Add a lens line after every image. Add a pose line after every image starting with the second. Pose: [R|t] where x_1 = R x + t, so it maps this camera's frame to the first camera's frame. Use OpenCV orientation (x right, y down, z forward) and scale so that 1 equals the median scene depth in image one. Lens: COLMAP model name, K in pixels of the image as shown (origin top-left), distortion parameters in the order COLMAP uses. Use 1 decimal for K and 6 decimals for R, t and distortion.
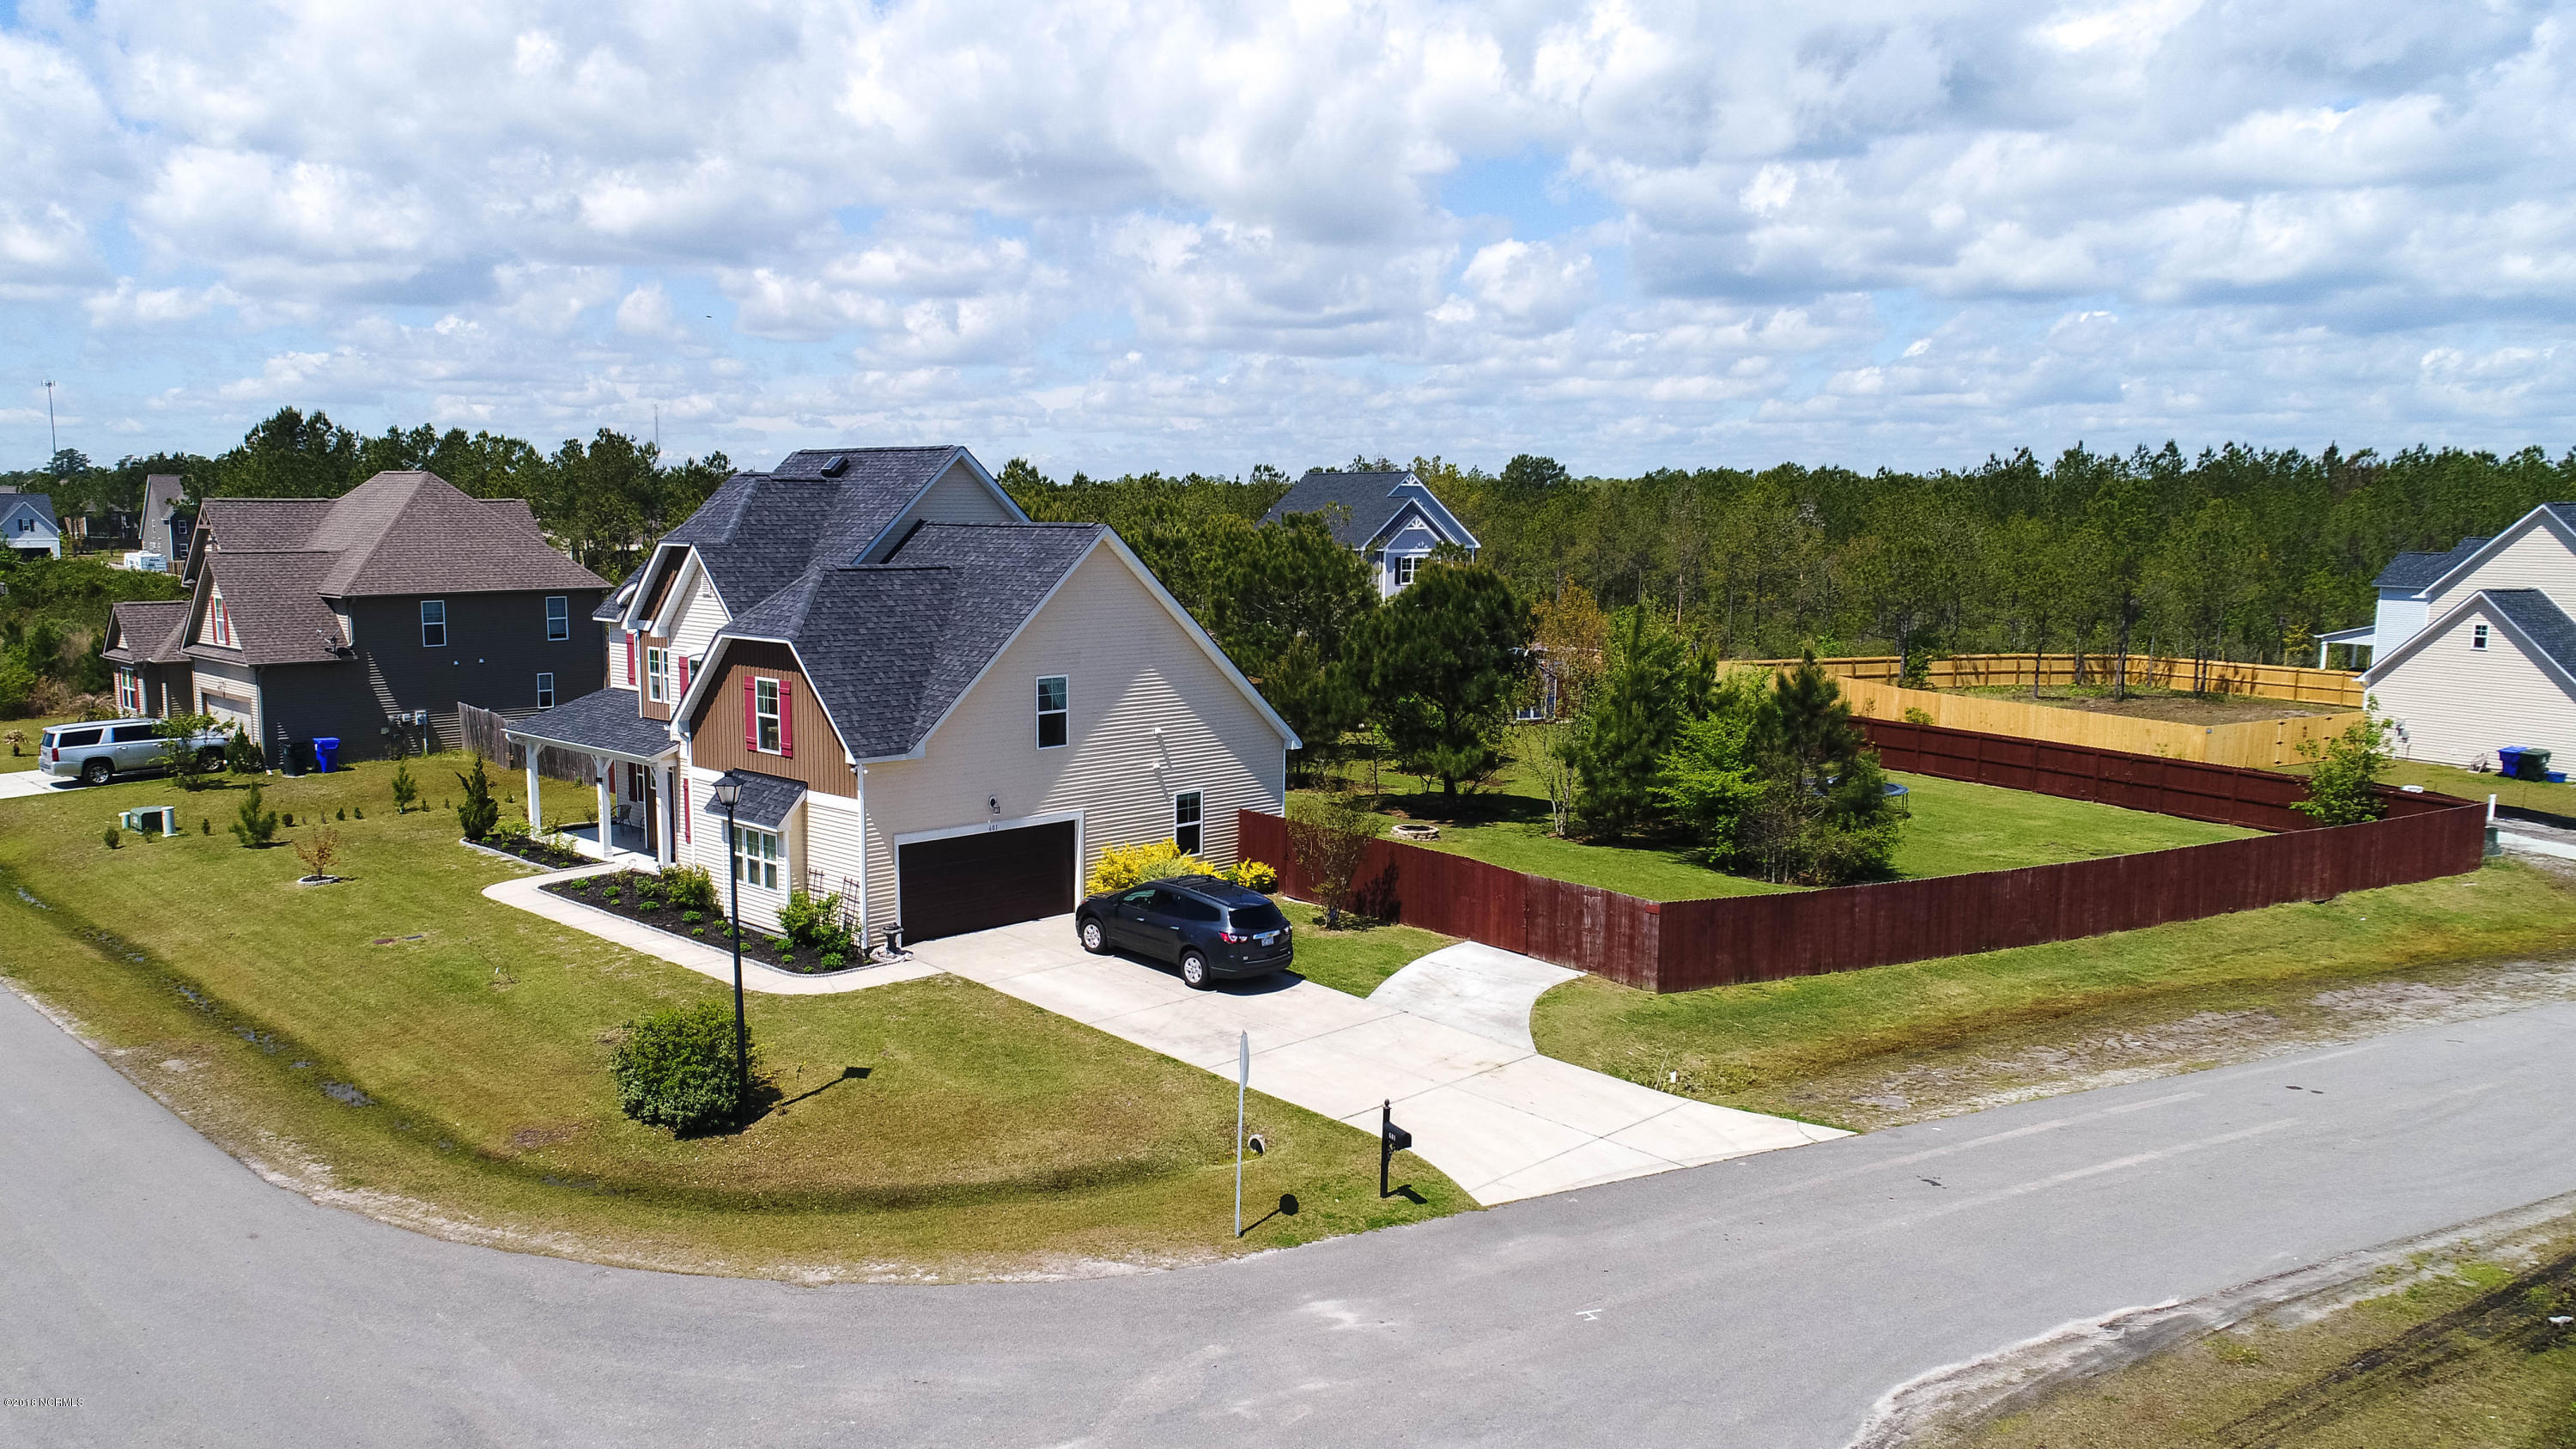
lens RADIAL K [[1964.7, 0, 1137.6], [0, 1964.7, 813.1], [0, 0, 1]] dist [0.000979, 0.003513]
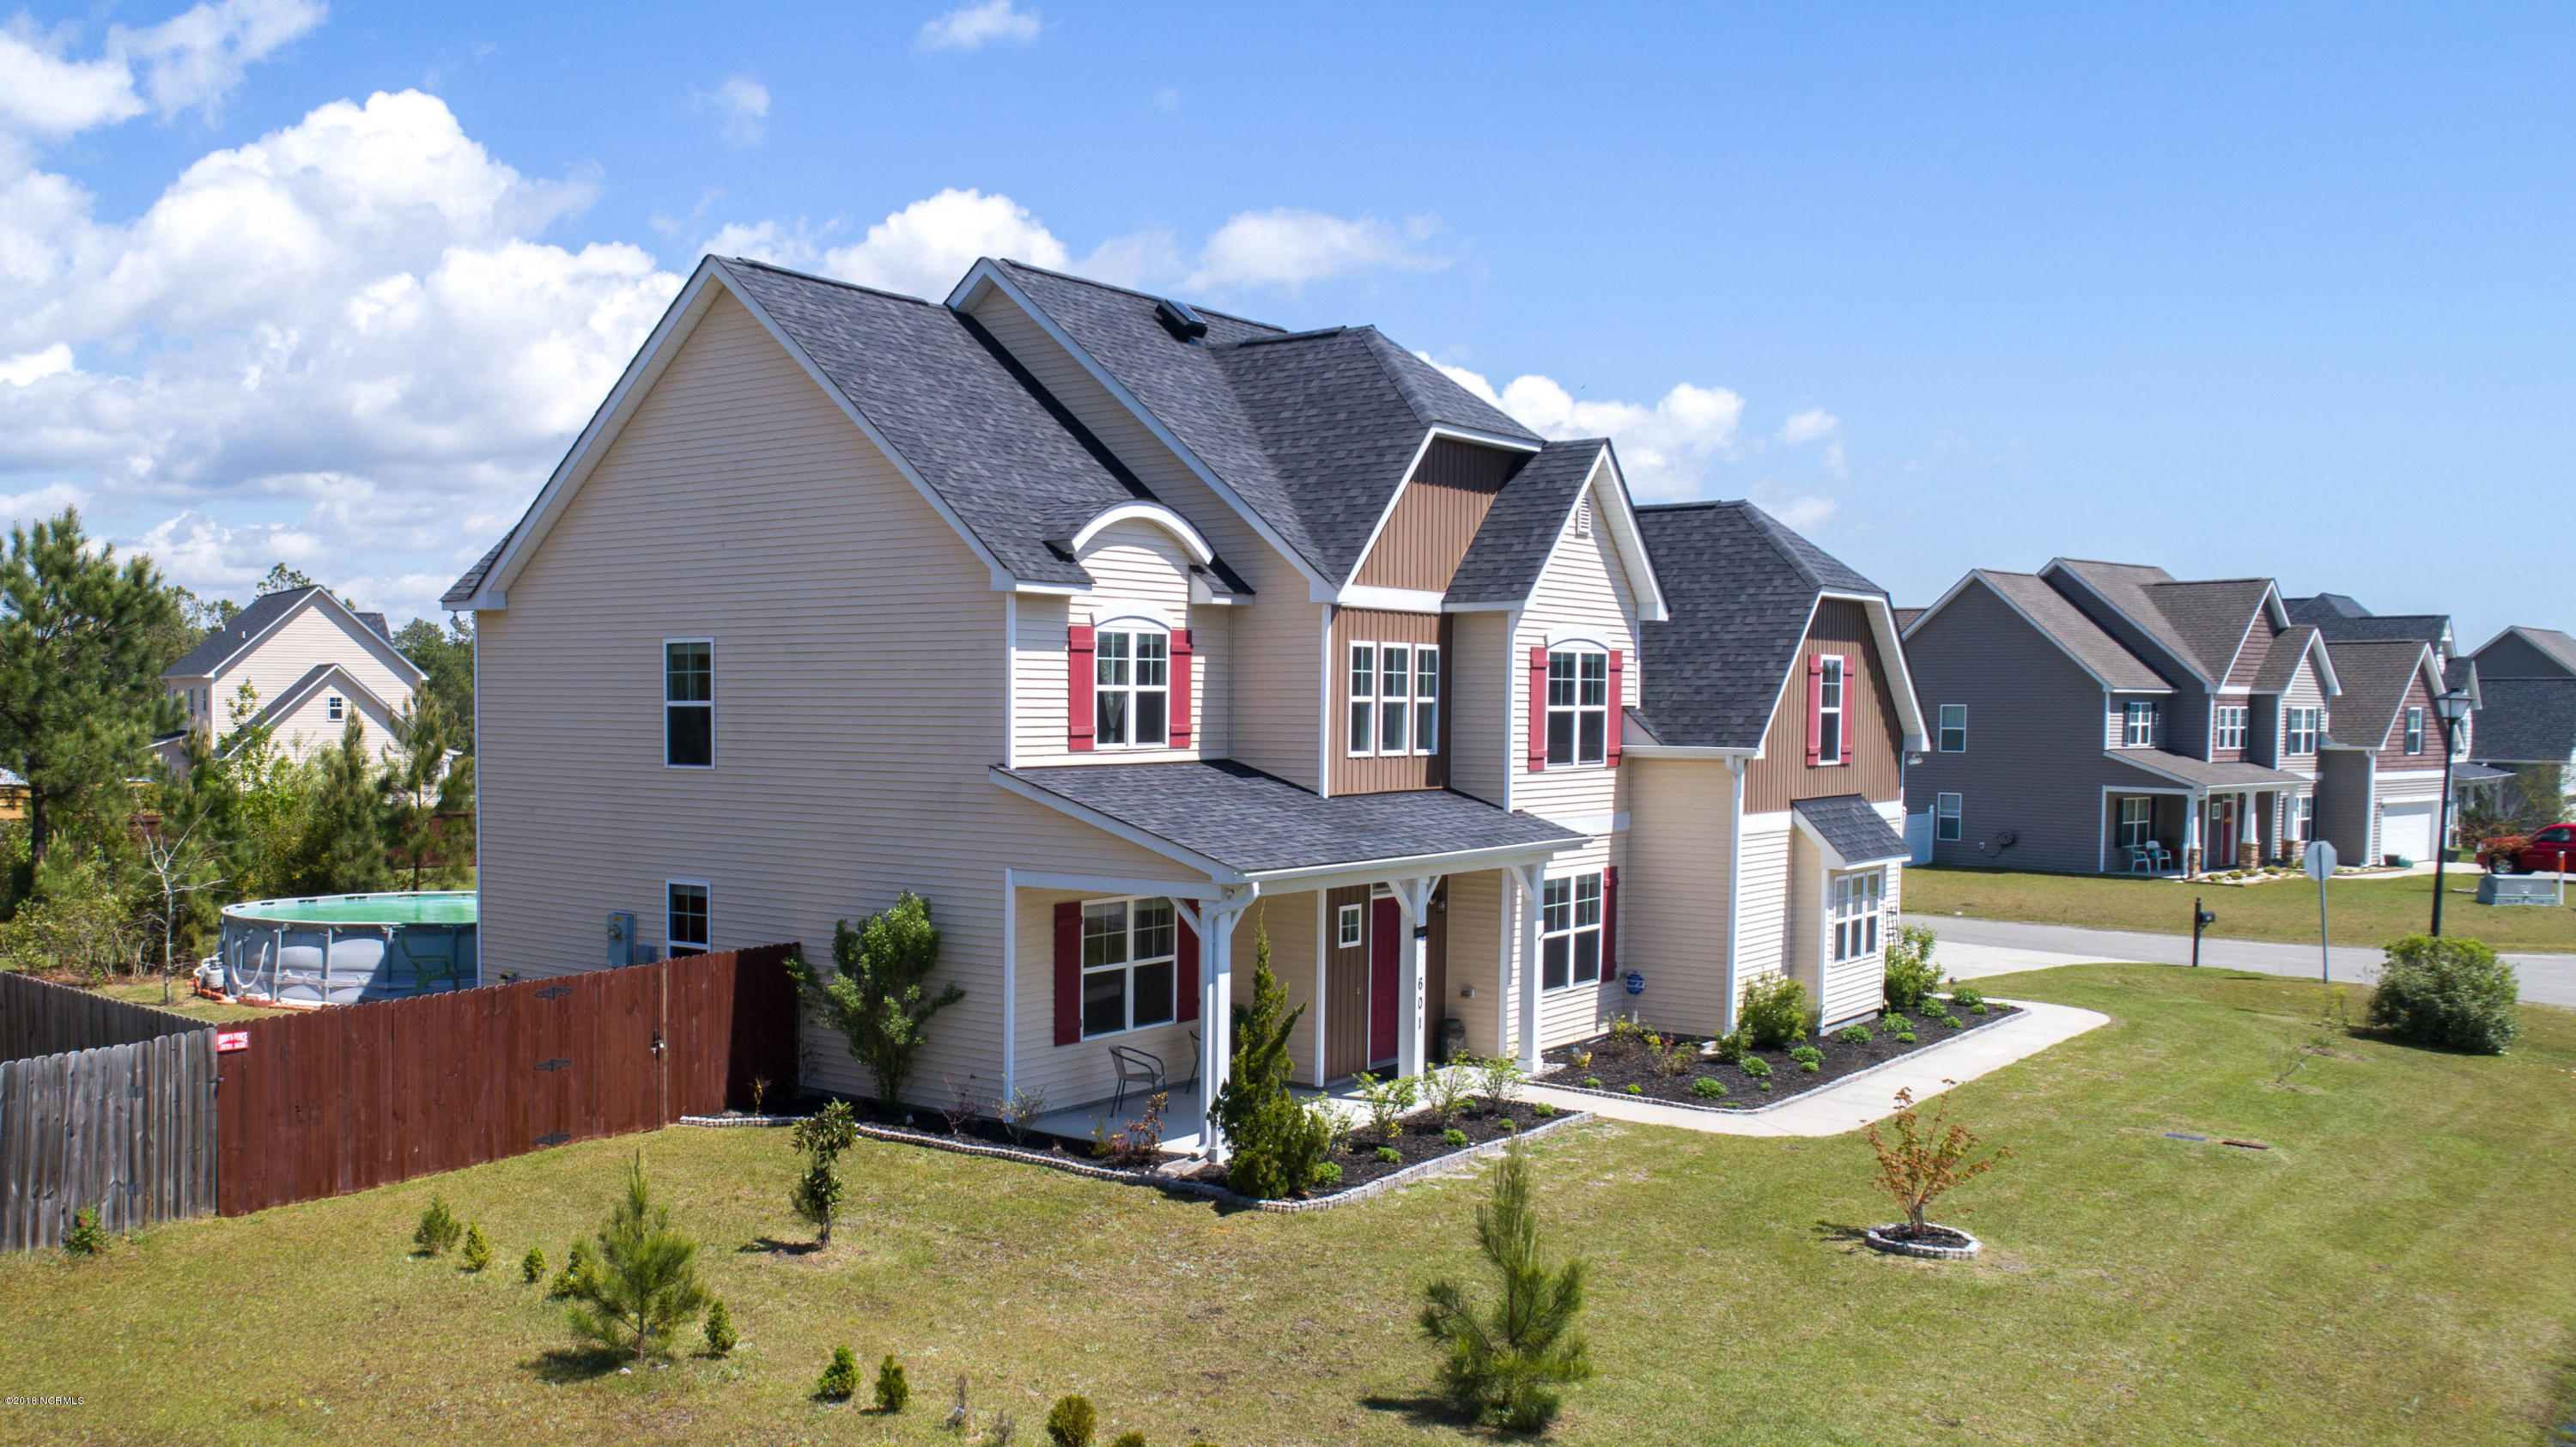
lens RADIAL K [[2181.9, 0, 1001.9], [0, 2181.9, 852.3], [0, 0, 1]] dist [-0.009097, 0.009084]
pose [[-0.134864, -0.071913, 0.988251, -0.915772], [0.152553, 0.983965, 0.092420, -0.116468], [-0.979050, 0.163225, -0.121731, 1.397902]]
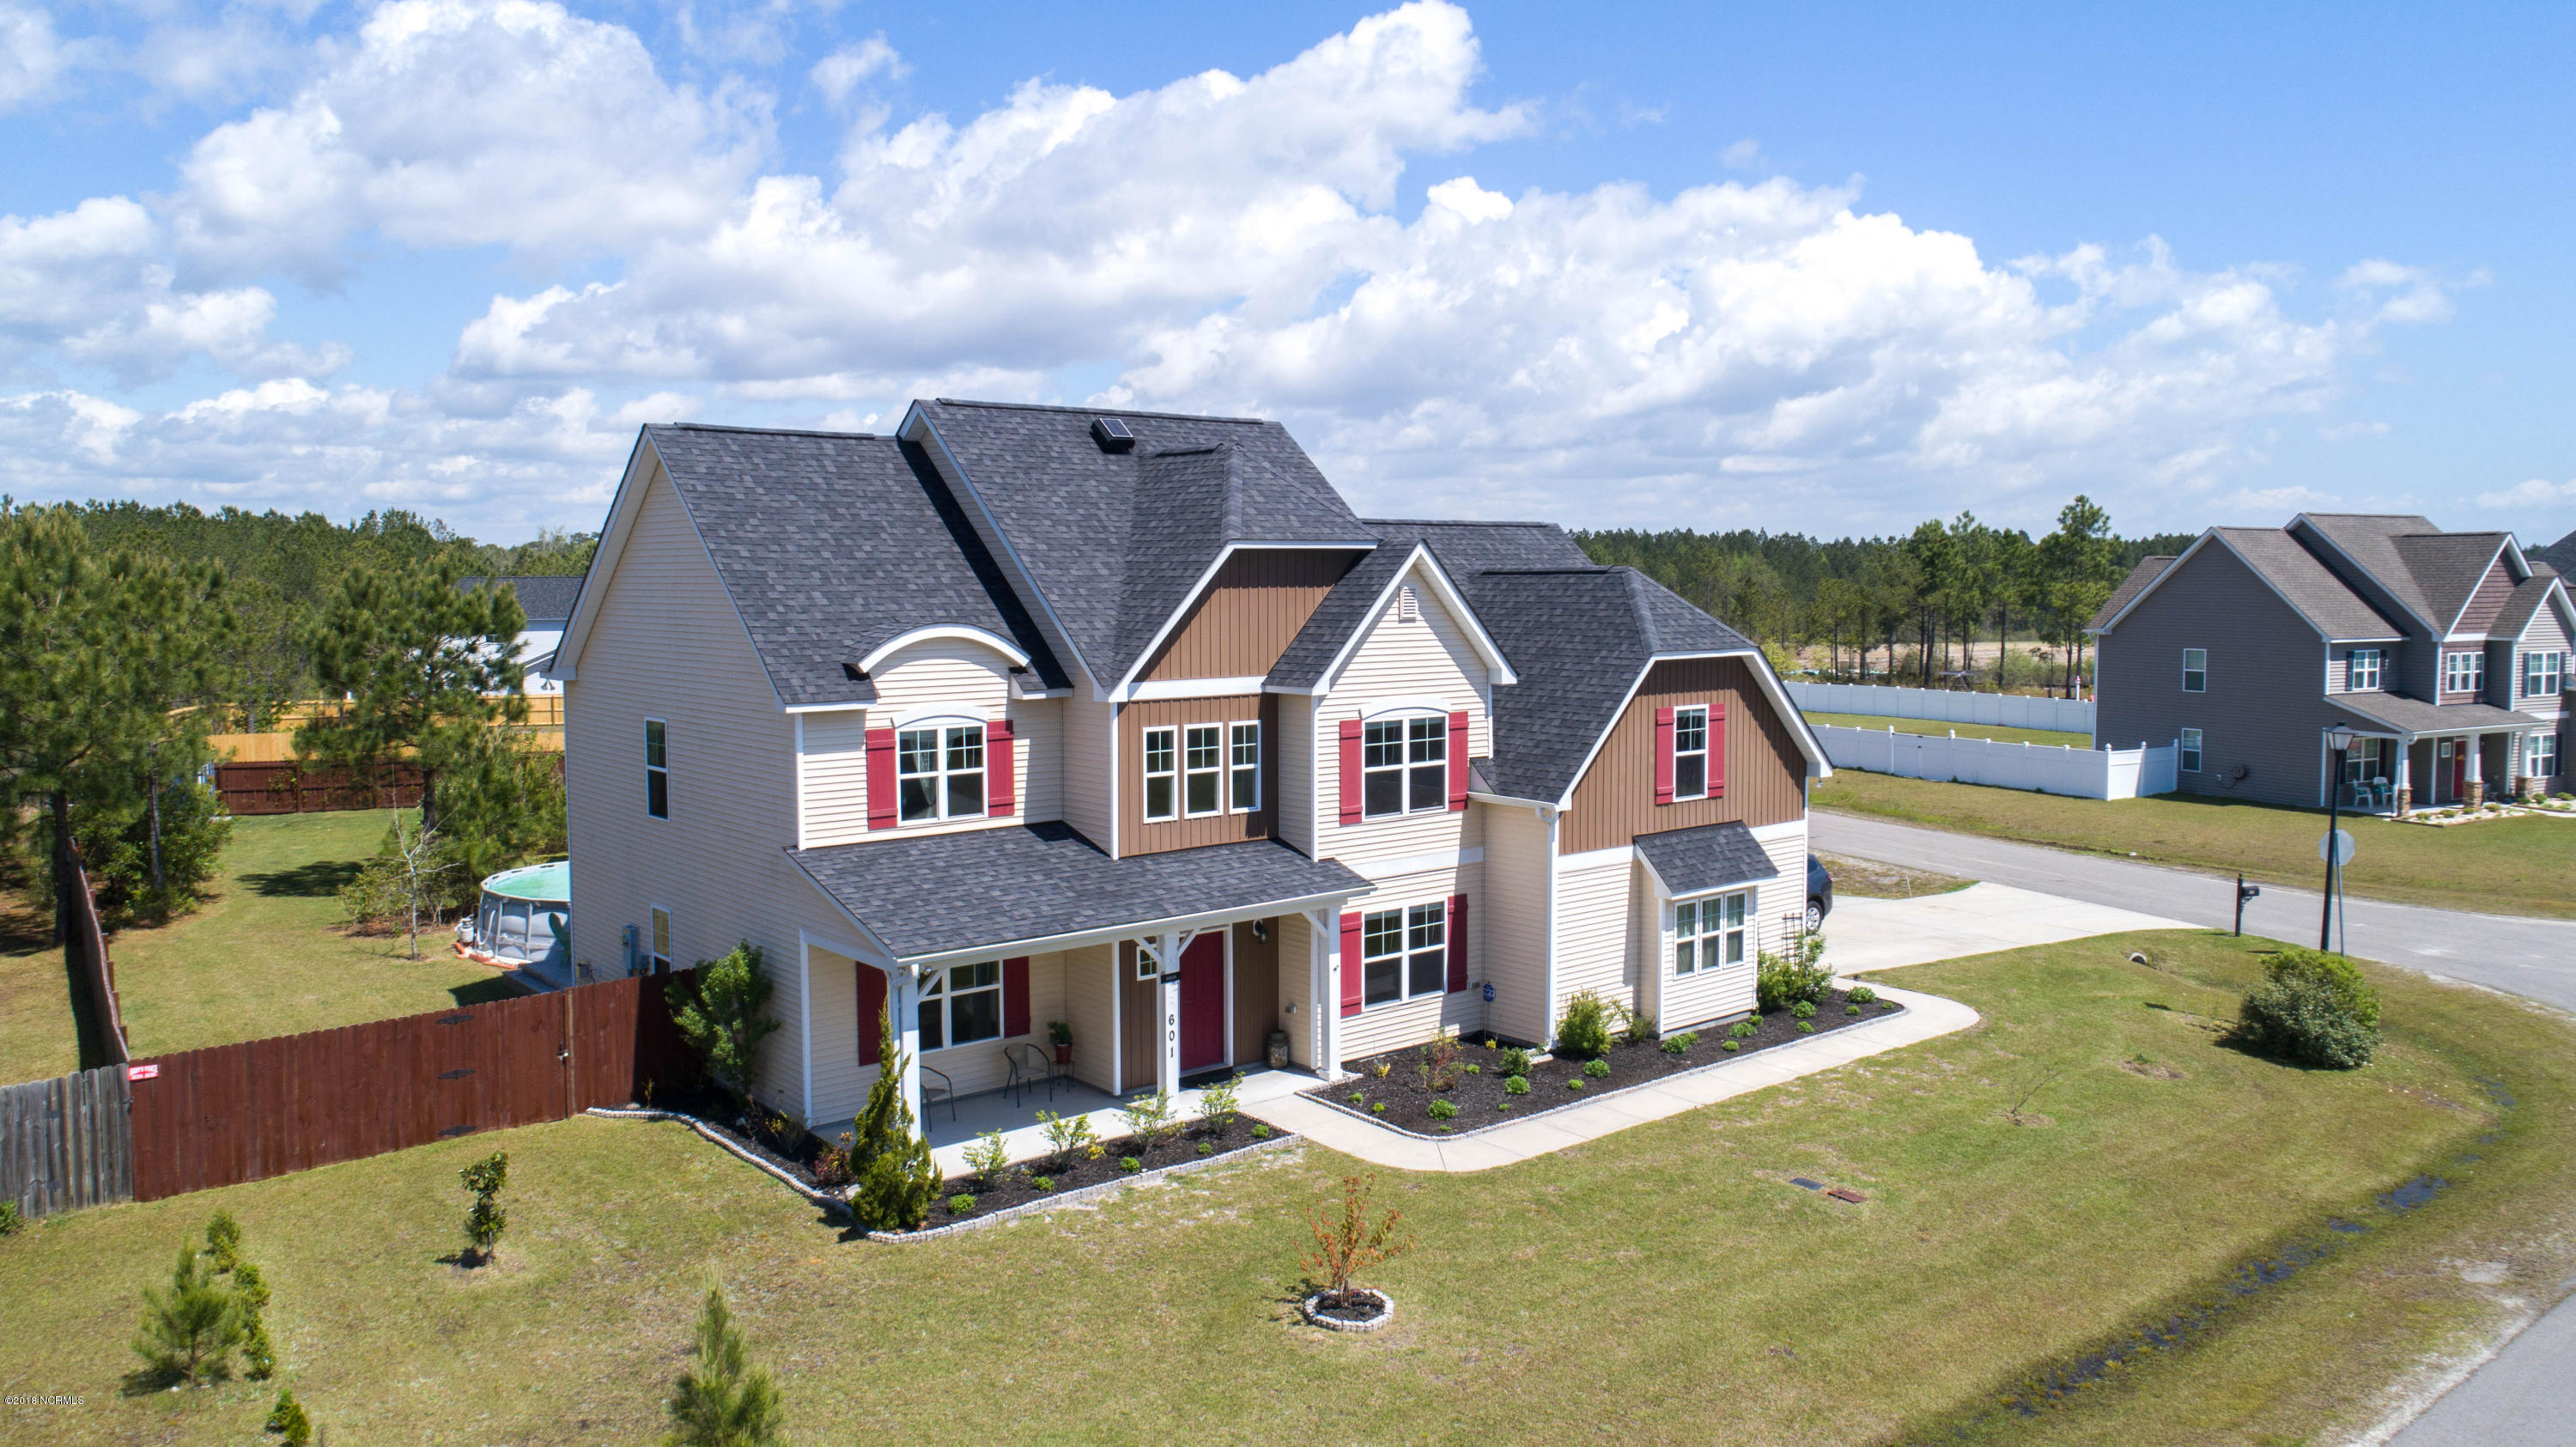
lens RADIAL K [[1839.0, 0, 1288.0], [0, 1839.0, 723.5], [0, 0, 1]] dist [-0.006897, 0.002241]
pose [[0.045556, -0.086509, 0.995209, -0.938878], [0.162479, 0.983619, 0.078064, -0.146595], [-0.985660, 0.158144, 0.058866, 1.124209]]
